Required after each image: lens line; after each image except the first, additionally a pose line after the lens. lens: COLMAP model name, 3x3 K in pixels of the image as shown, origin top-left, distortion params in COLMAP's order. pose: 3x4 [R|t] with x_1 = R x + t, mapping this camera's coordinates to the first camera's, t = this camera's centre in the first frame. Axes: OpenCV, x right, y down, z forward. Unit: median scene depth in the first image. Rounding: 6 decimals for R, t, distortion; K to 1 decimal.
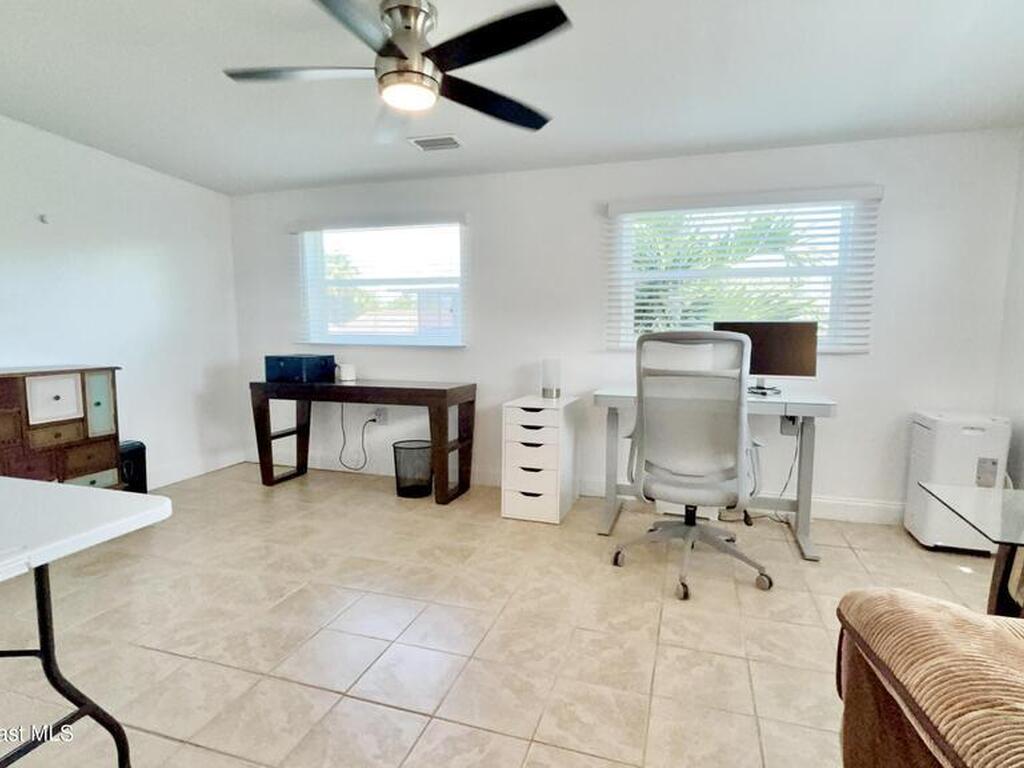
lens RADIAL K [[549.8, 0, 512.9], [0, 549.8, 381.4], [0, 0, 1]] dist [0.004444, -0.008365]
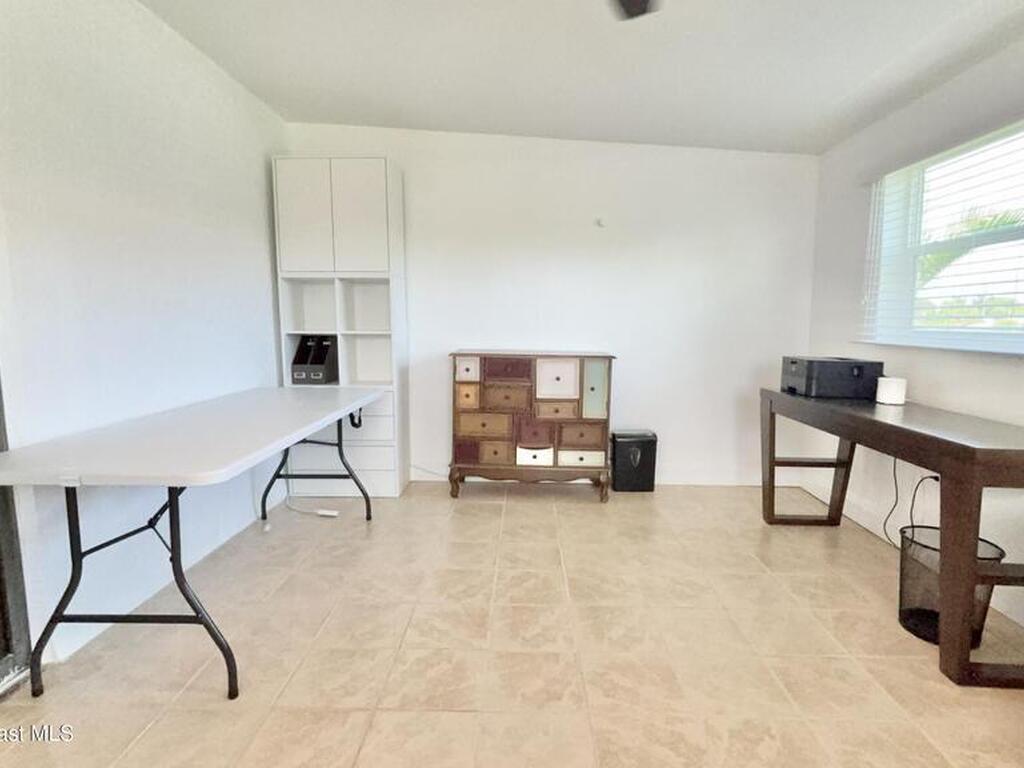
lens RADIAL K [[549.8, 0, 512.3], [0, 549.8, 384.3], [0, 0, 1]] dist [0.004444, -0.008365]
pose [[0.282450, 0.111514, -0.952778, 0.224874], [-0.102642, 0.991032, 0.085564, -0.043669], [0.953775, 0.073627, 0.291363, 0.532805]]
